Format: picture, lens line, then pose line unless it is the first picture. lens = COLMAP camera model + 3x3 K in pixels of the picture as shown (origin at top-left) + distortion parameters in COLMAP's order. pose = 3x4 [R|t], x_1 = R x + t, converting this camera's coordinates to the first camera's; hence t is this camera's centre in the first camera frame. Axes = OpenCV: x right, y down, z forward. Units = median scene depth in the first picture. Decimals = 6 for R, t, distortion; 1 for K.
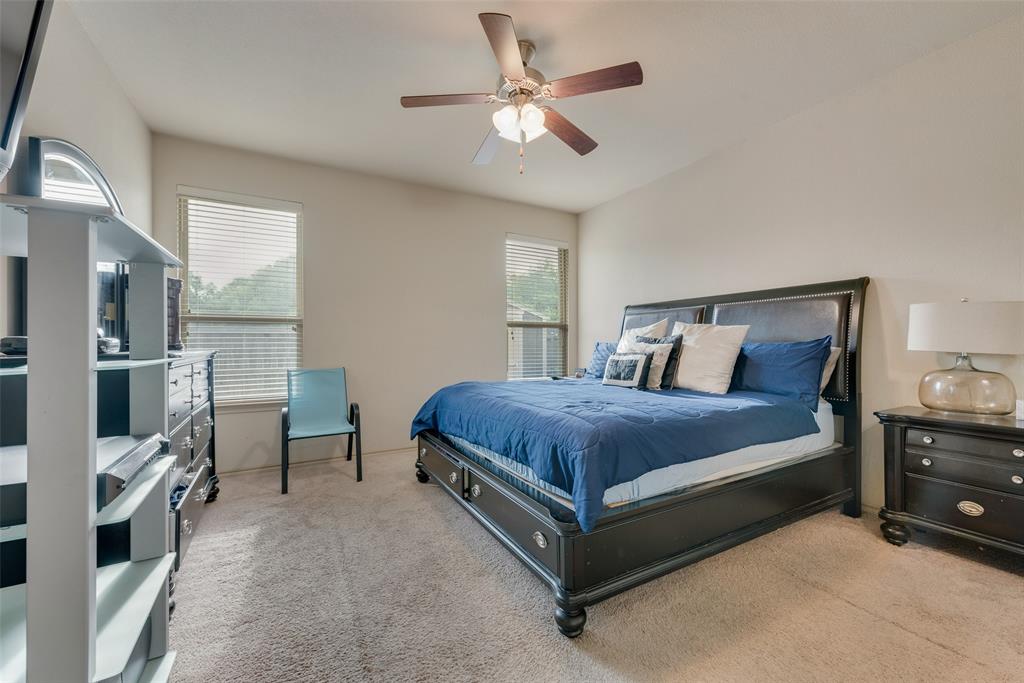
lens RADIAL K [[409.0, 0, 517.2], [0, 409.0, 342.6], [0, 0, 1]] dist [-0.001159, -0.000243]
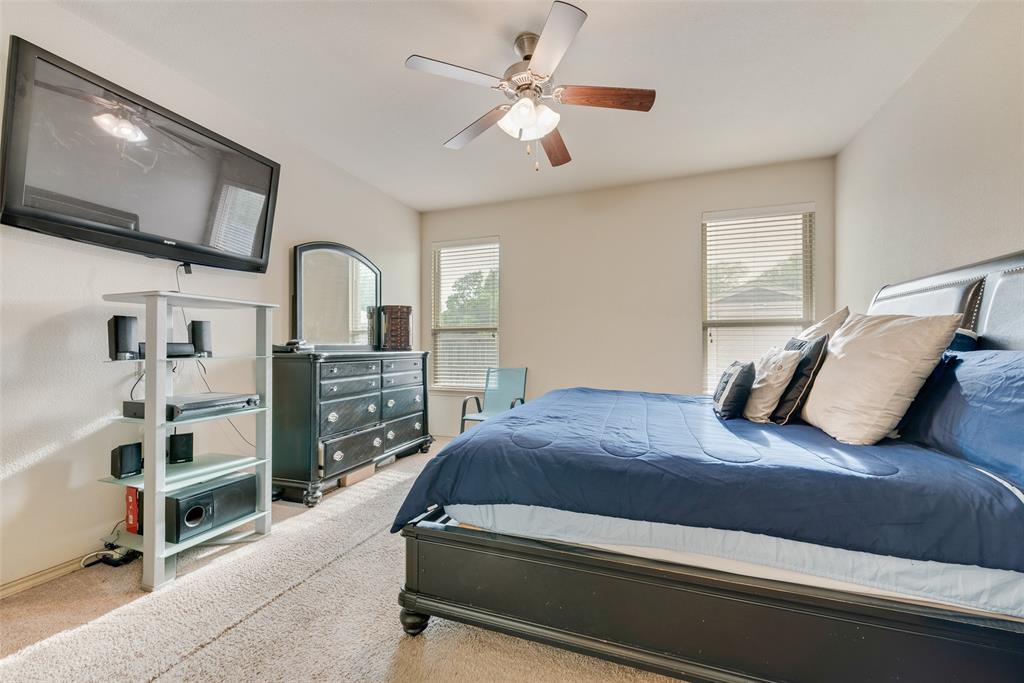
lens RADIAL K [[409.0, 0, 514.7], [0, 409.0, 346.1], [0, 0, 1]] dist [-0.001159, -0.000243]
pose [[0.640558, 0.002207, -0.767907, 0.587622], [0.001545, 0.999990, 0.004163, -0.007013], [0.767908, -0.003853, 0.640548, 0.287527]]
